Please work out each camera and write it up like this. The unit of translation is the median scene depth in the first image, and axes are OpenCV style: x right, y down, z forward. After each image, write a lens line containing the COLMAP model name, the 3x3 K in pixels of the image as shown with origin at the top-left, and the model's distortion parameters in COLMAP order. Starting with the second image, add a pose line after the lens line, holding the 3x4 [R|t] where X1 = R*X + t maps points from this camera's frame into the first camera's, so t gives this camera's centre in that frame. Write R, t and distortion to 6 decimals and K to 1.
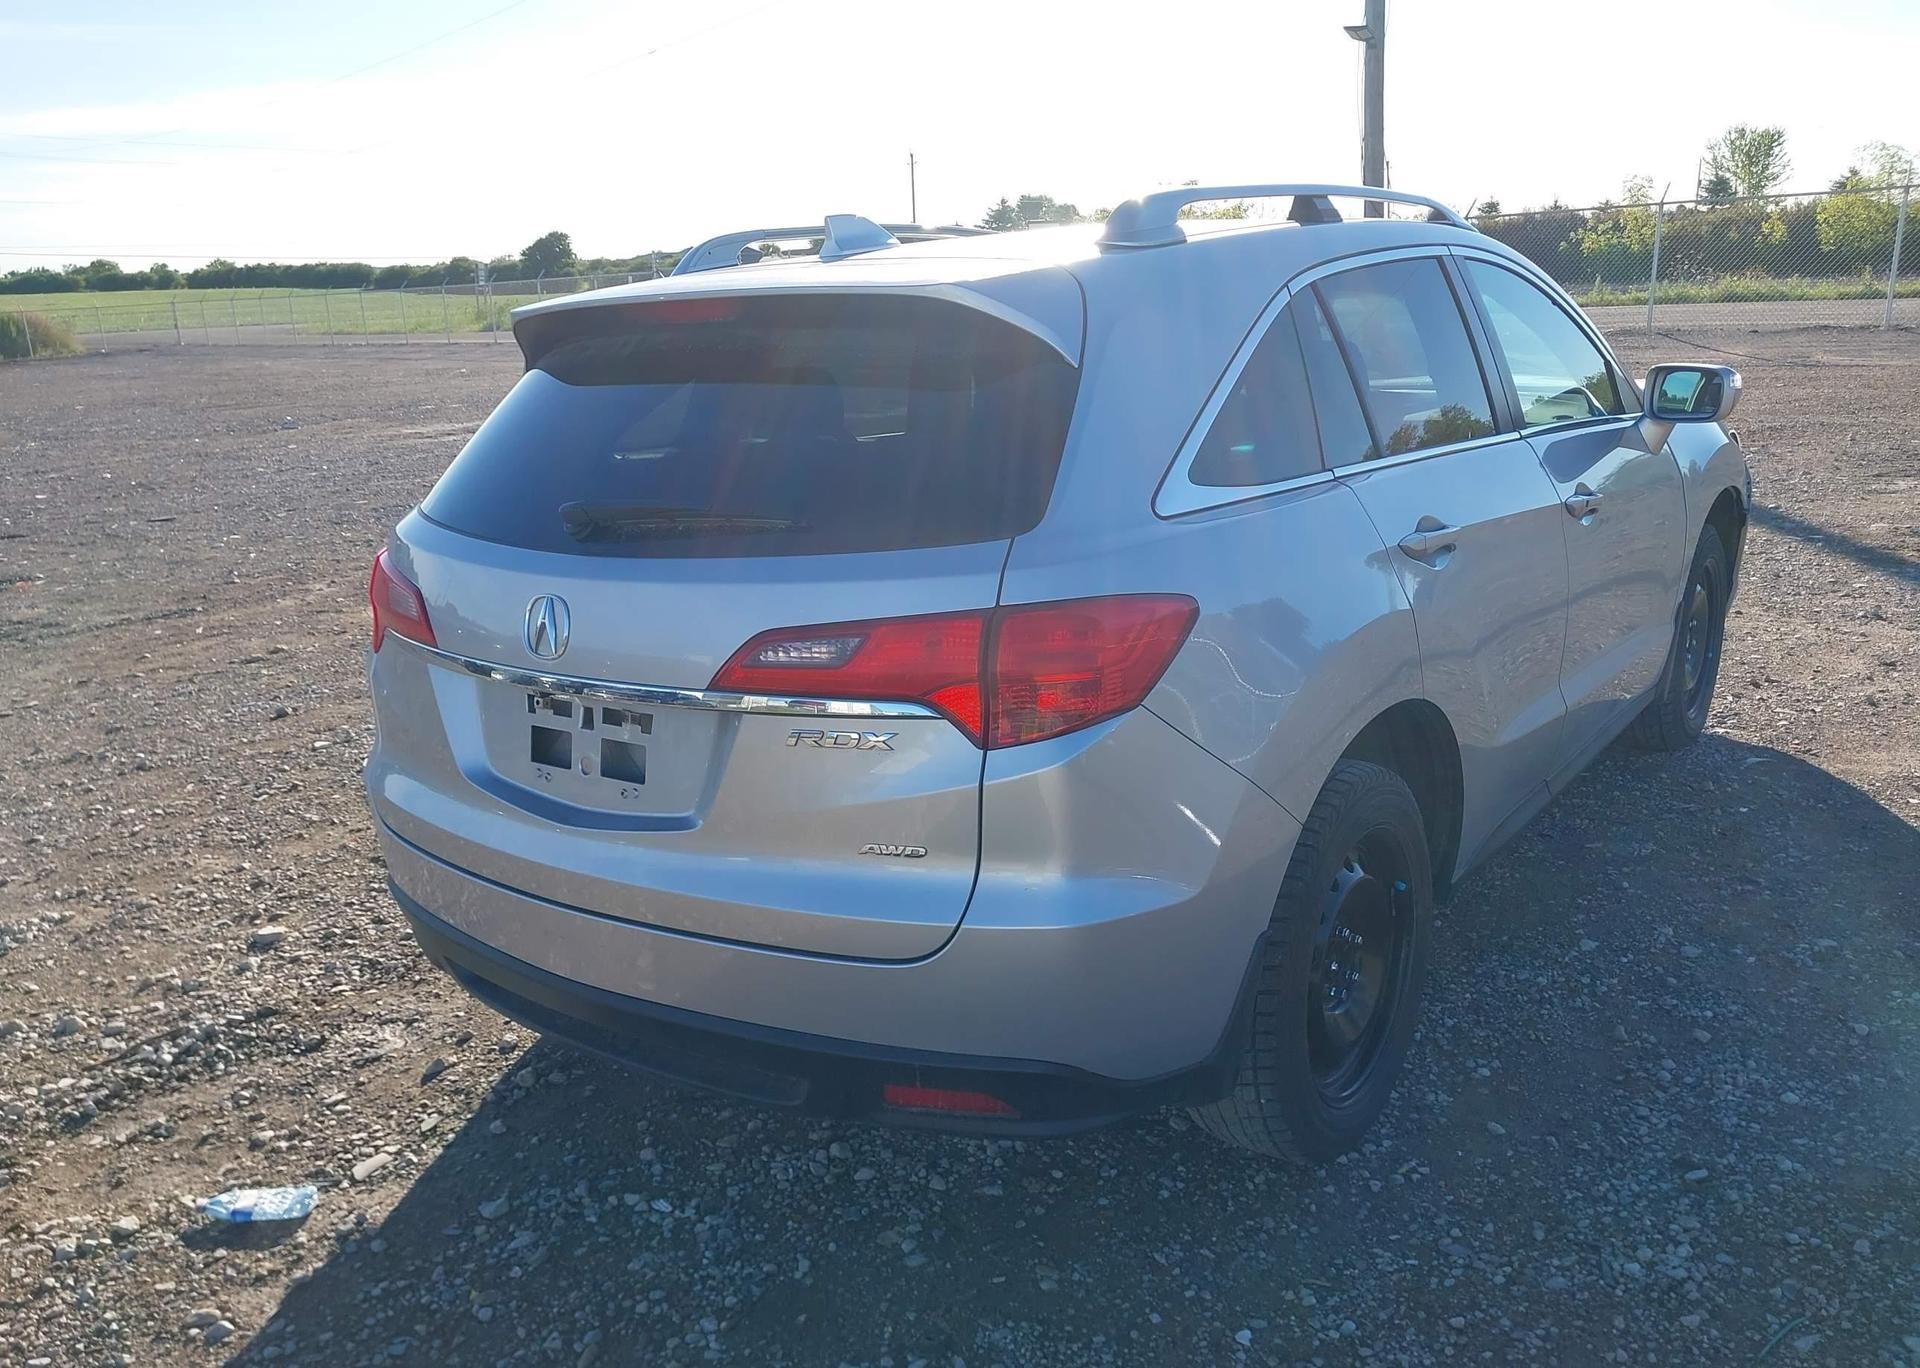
lens RADIAL K [[1524.6, 0, 963.5], [0, 1524.6, 687.0], [0, 0, 1]] dist [0.019479, -0.029381]
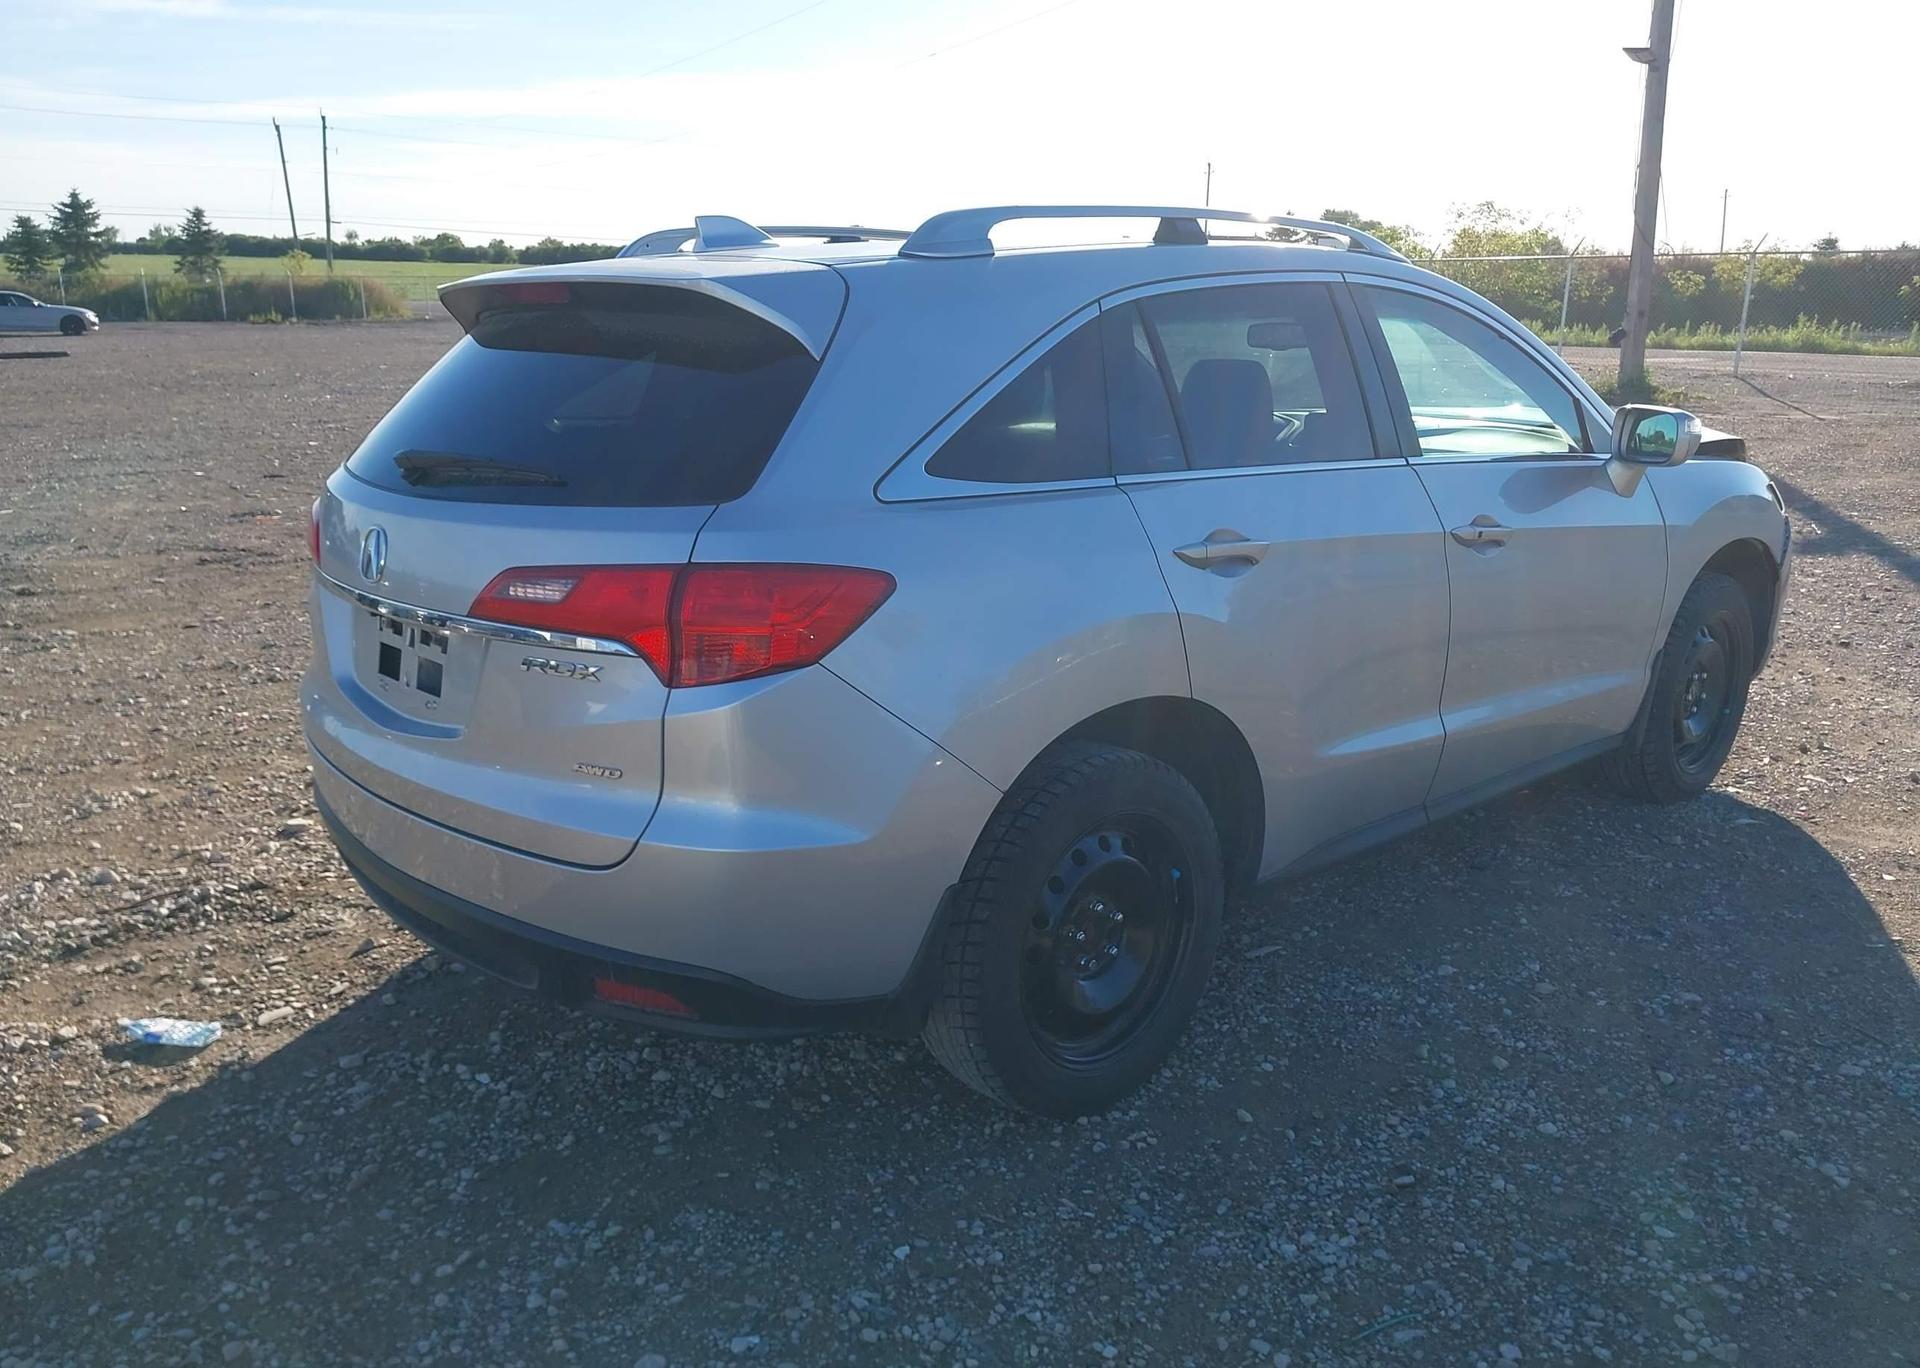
lens RADIAL K [[1524.6, 0, 953.8], [0, 1524.6, 688.7], [0, 0, 1]] dist [0.019479, -0.029381]
pose [[0.981834, 0.094617, -0.164468, 0.313121], [-0.095003, 0.995462, 0.005535, 0.011778], [0.164245, 0.010191, 0.986367, -0.068864]]
